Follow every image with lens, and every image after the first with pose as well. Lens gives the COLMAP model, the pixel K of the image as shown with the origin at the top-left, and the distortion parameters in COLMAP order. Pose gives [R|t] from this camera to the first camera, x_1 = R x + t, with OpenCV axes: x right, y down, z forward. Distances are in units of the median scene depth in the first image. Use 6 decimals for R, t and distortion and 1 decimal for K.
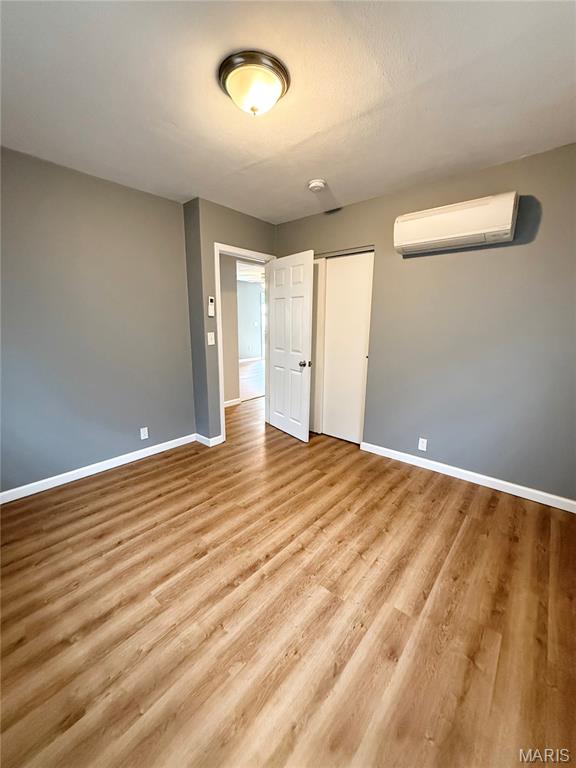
lens RADIAL K [[305.1, 0, 287.6], [0, 305.1, 384.5], [0, 0, 1]] dist [-0.000702, -0.000201]
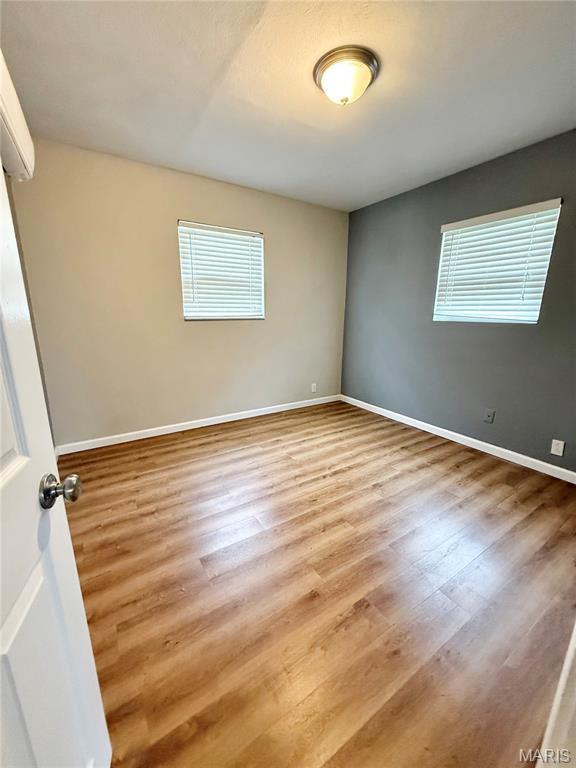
lens RADIAL K [[305.1, 0, 287.6], [0, 305.1, 384.5], [0, 0, 1]] dist [-0.000702, -0.000201]
pose [[-0.958139, -0.079640, 0.275004, -0.262813], [0.046481, 0.904520, 0.423891, -0.394636], [-0.282505, 0.418929, -0.862954, 2.168131]]
